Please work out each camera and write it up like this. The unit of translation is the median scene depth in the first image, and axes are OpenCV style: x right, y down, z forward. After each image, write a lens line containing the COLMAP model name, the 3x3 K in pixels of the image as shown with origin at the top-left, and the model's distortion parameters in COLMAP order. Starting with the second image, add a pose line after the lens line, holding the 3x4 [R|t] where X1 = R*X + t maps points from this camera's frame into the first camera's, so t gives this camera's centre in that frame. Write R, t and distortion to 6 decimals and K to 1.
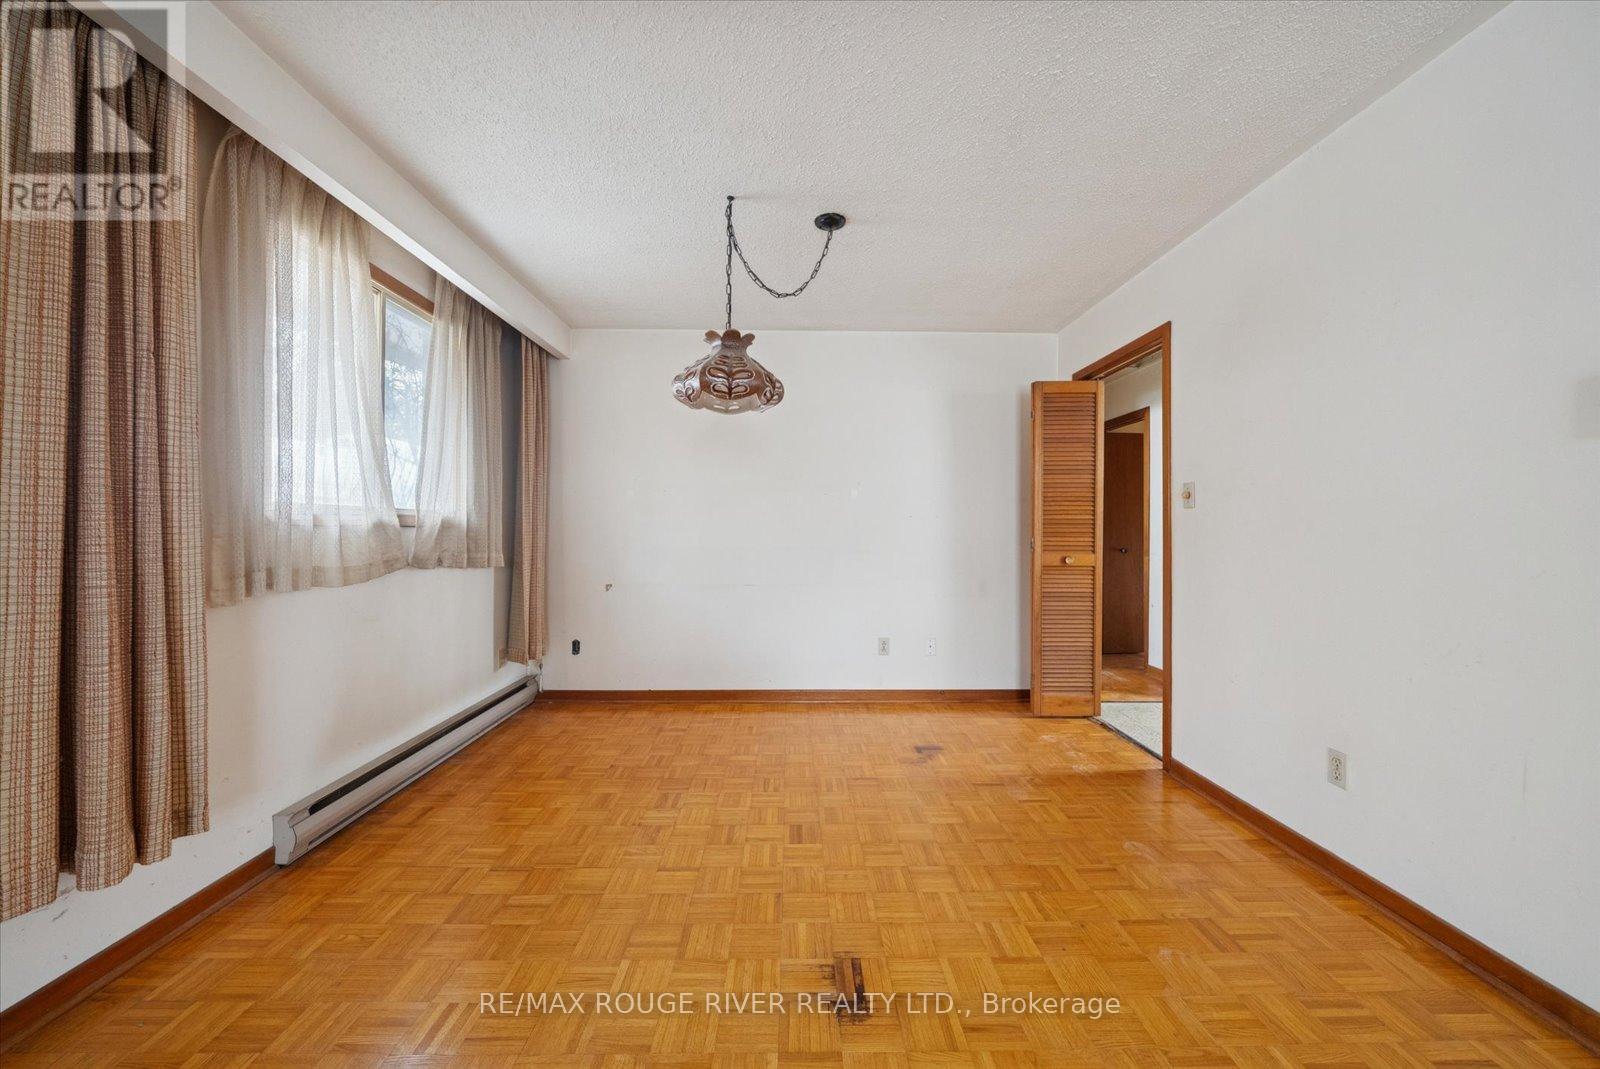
lens RADIAL K [[590.5, 0, 803.4], [0, 590.5, 528.4], [0, 0, 1]] dist [-0.011958, -0.000002]
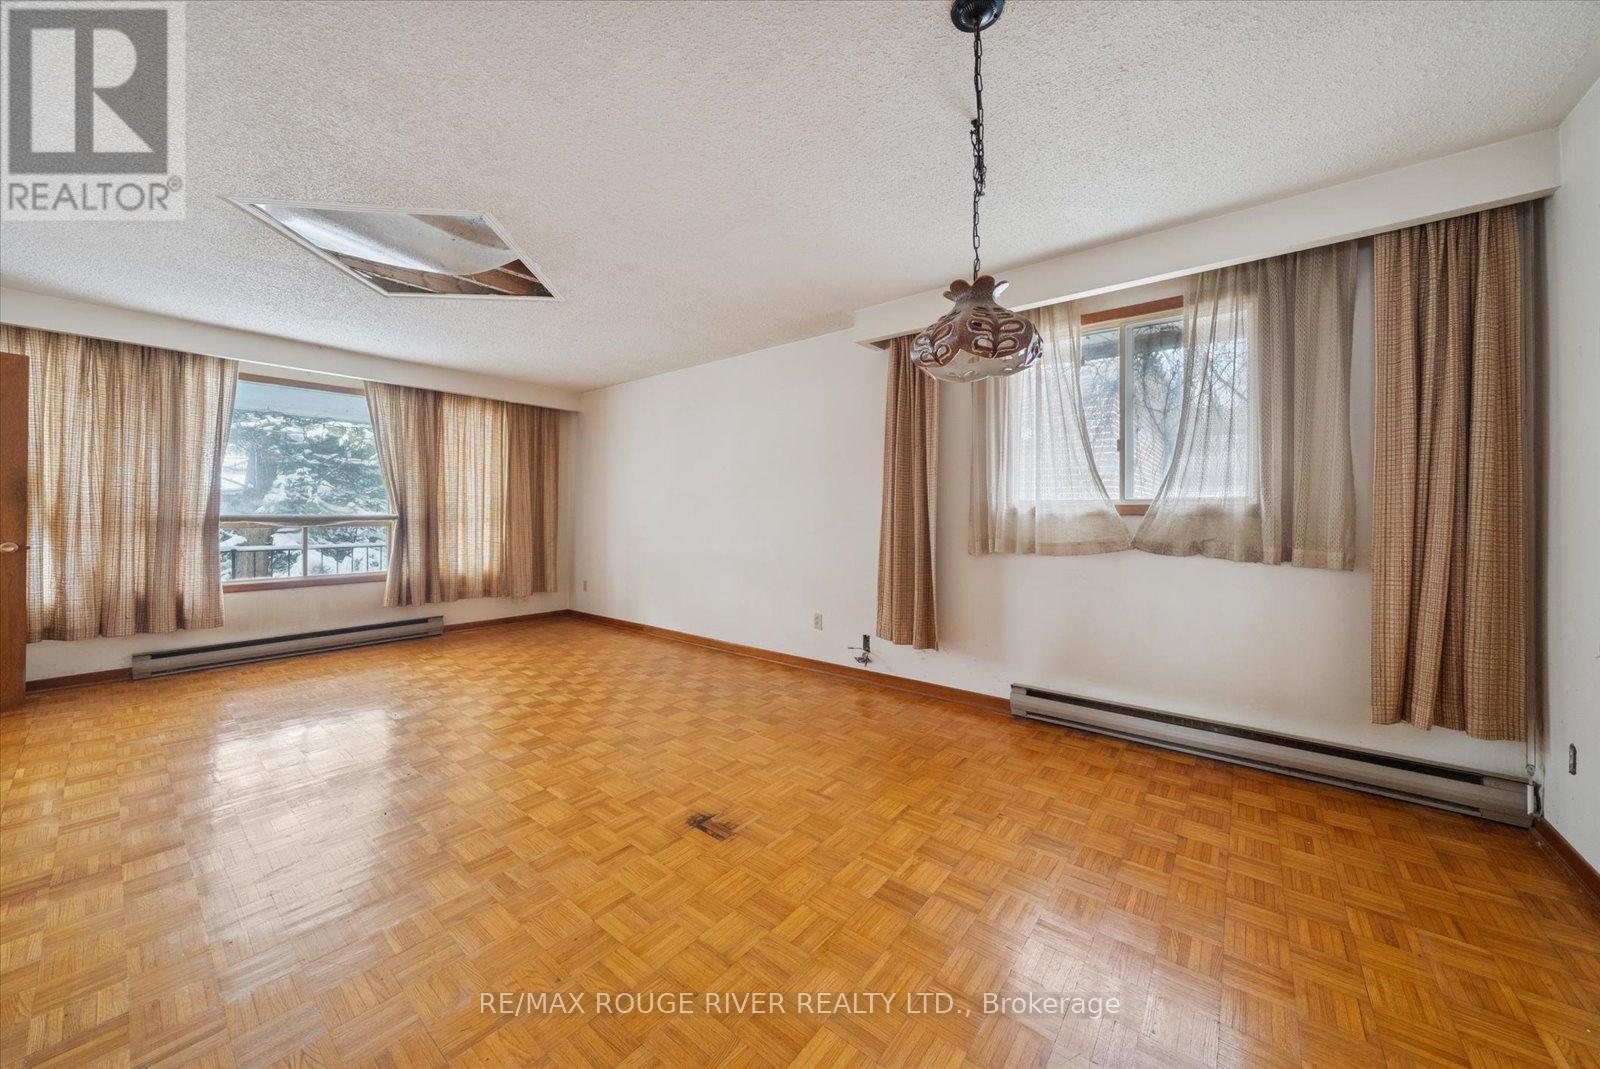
lens RADIAL K [[561.3, 0, 805.8], [0, 561.3, 512.7], [0, 0, 1]] dist [-0.009664, 0.000002]
pose [[-0.638549, -0.003702, -0.769572, 0.723226], [0.000777, 0.999985, -0.005455, -0.003471], [0.769581, -0.004081, -0.638537, 1.489530]]
